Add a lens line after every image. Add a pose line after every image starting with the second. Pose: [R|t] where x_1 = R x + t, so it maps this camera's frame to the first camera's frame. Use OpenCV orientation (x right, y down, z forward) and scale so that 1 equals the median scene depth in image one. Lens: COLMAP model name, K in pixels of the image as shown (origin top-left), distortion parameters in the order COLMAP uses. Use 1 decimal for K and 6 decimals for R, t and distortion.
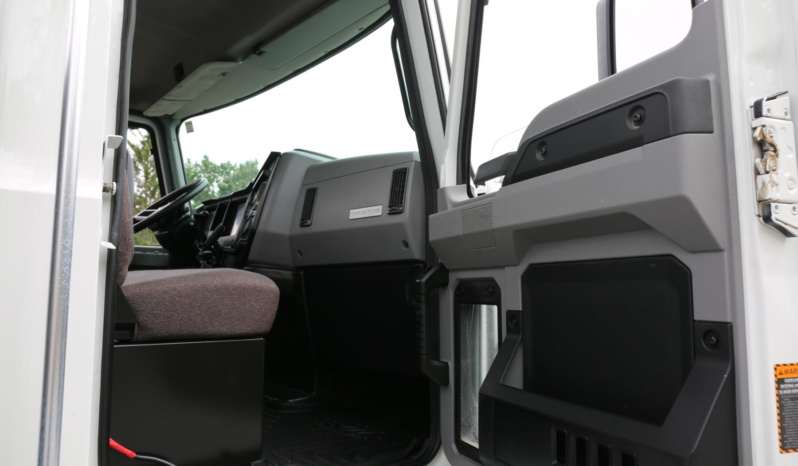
lens RADIAL K [[538.8, 0, 399.0], [0, 538.8, 233.0], [0, 0, 1]] dist [-0.114896, 0.094199]
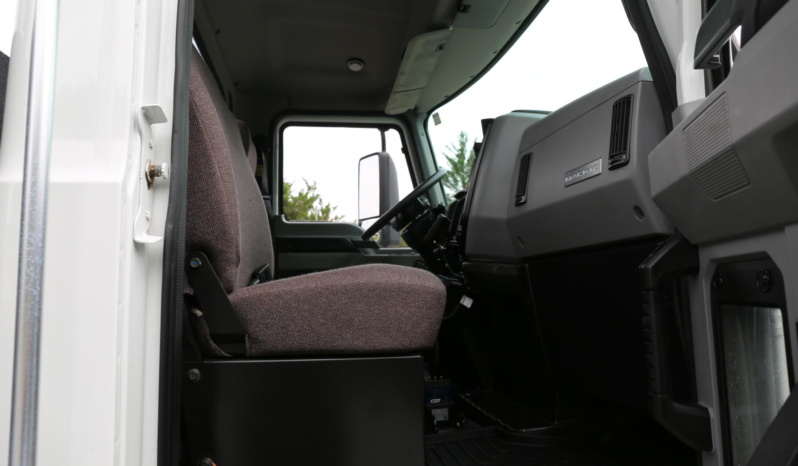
lens RADIAL K [[538.8, 0, 399.0], [0, 538.8, 233.0], [0, 0, 1]] dist [-0.114896, 0.094199]
pose [[0.823493, -0.082604, -0.561281, 0.127117], [0.083064, 0.996237, -0.024749, 0.037876], [0.561213, -0.026242, 0.827255, 0.318432]]
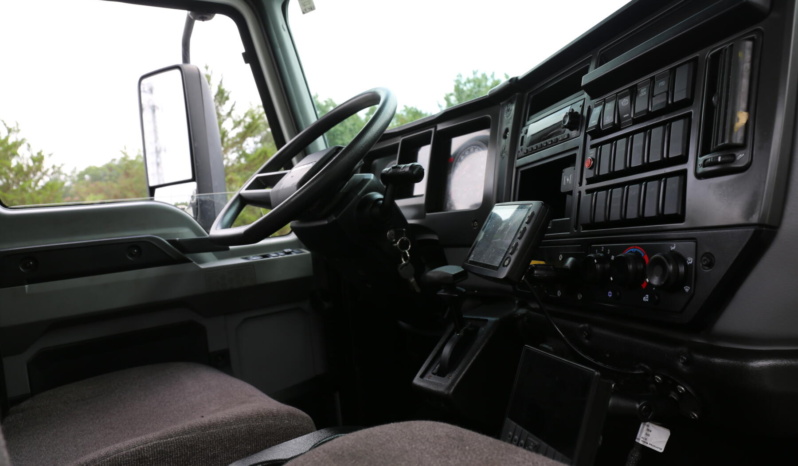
lens RADIAL K [[538.8, 0, 399.0], [0, 538.8, 233.0], [0, 0, 1]] dist [-0.114896, 0.094199]
pose [[0.984263, -0.106270, -0.141183, -0.489234], [0.125707, 0.982596, 0.136761, -0.069222], [0.124192, -0.152357, 0.980492, 0.890690]]
